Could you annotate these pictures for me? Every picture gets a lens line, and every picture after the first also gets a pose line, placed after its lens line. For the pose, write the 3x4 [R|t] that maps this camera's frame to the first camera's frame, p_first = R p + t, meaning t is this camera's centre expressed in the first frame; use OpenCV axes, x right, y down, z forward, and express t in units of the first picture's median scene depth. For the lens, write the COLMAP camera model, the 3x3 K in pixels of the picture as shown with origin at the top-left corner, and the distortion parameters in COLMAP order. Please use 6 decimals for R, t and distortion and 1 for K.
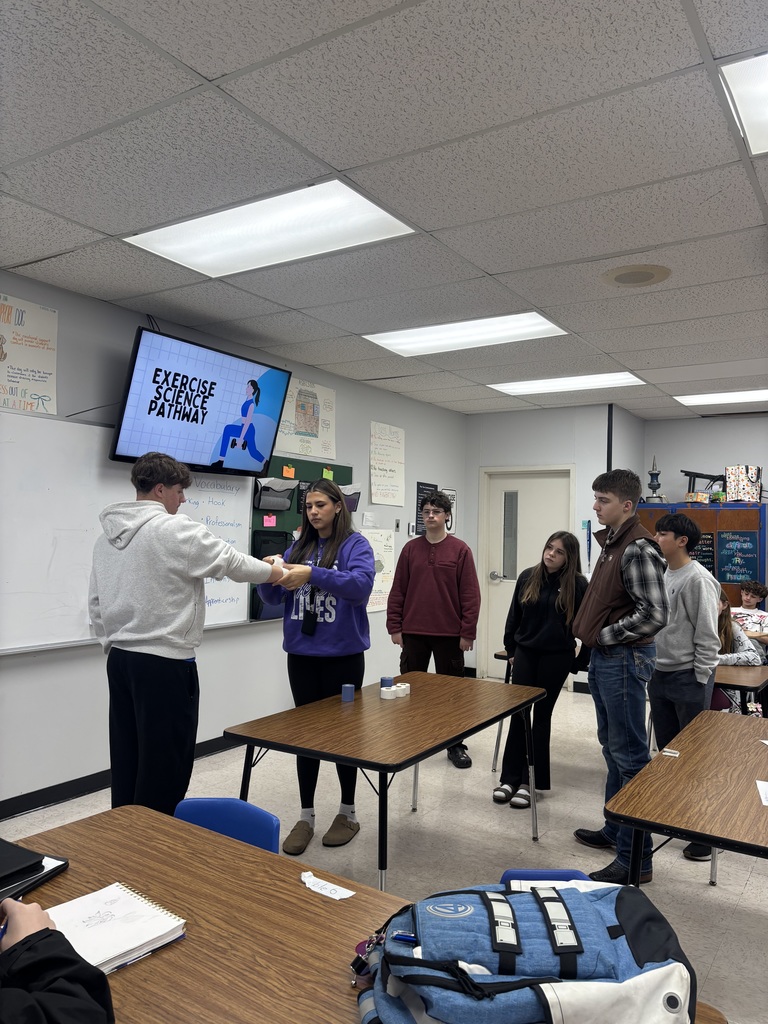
lens RADIAL K [[767.7, 0, 384.0], [0, 767.7, 512.0], [0, 0, 1]] dist [0.059156, -0.000200]
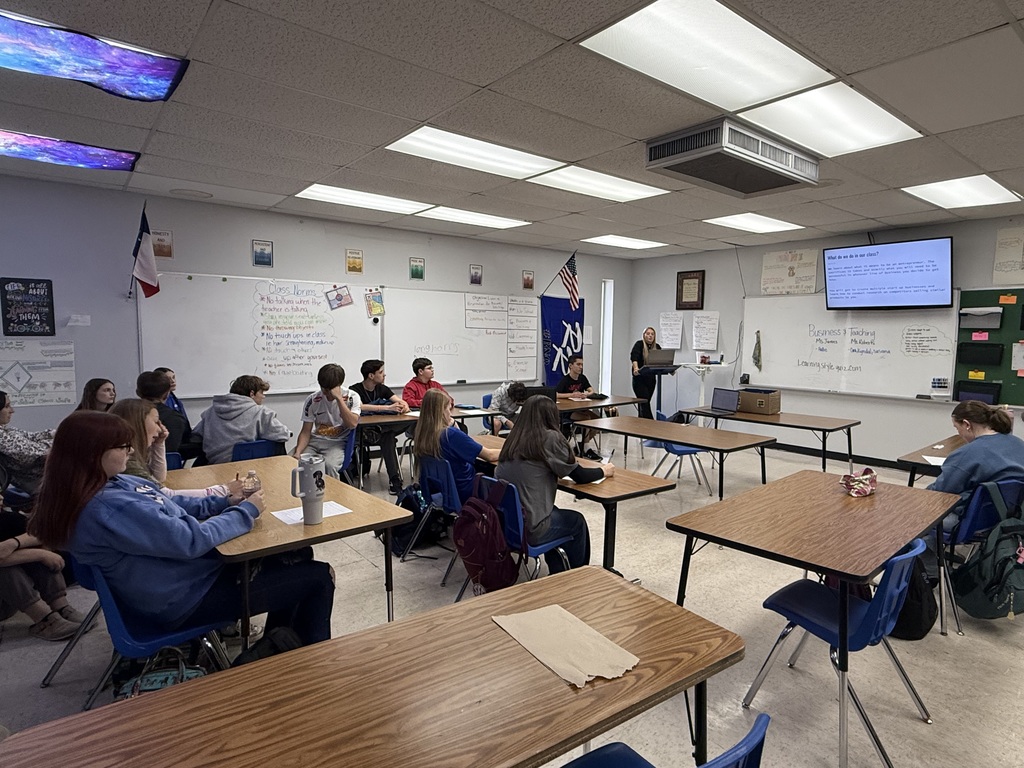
lens RADIAL K [[568.8, 0, 512.0], [0, 568.8, 384.0], [0, 0, 1]] dist [-0.000220, 0.000004]
pose [[-0.315347, 0.058060, -0.947199, 1.066832], [0.006365, 0.998234, 0.059069, 0.030180], [0.948955, 0.012598, -0.315159, 0.471967]]
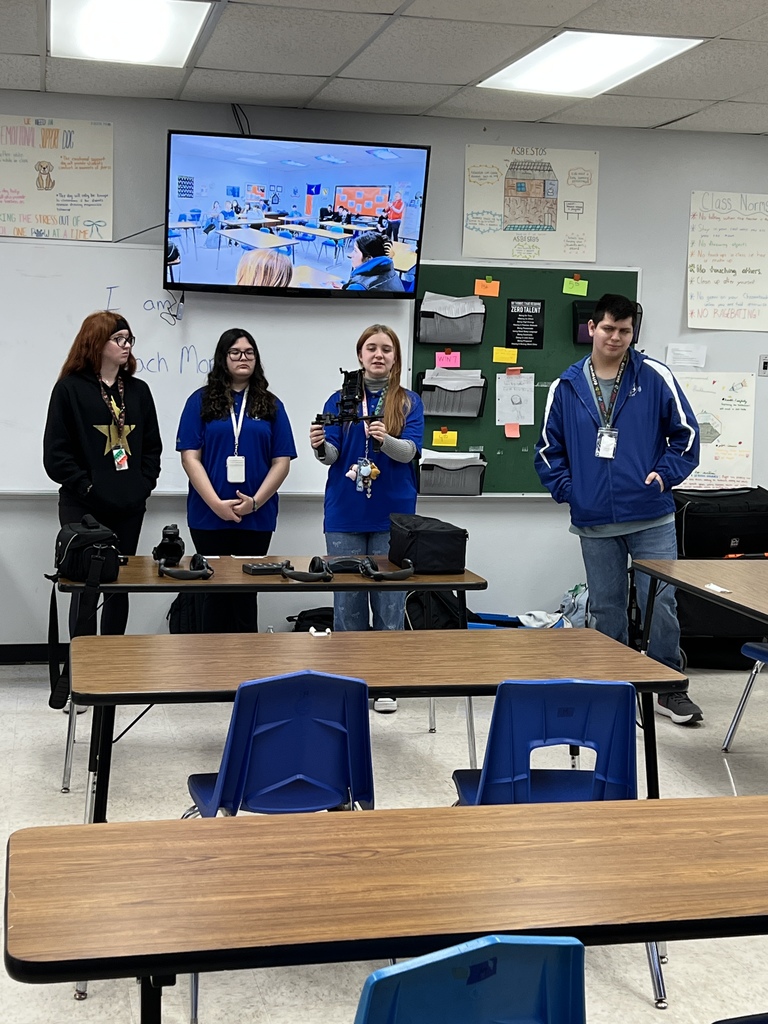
lens RADIAL K [[1485.8, 0, 384.0], [0, 1485.8, 512.0], [0, 0, 1]] dist [0.256196, -1.014912]
pose [[0.711952, 0.061557, -0.699525, 0.735815], [0.012677, 0.994861, 0.100448, 0.011883], [0.702114, -0.080383, 0.707513, -0.031441]]
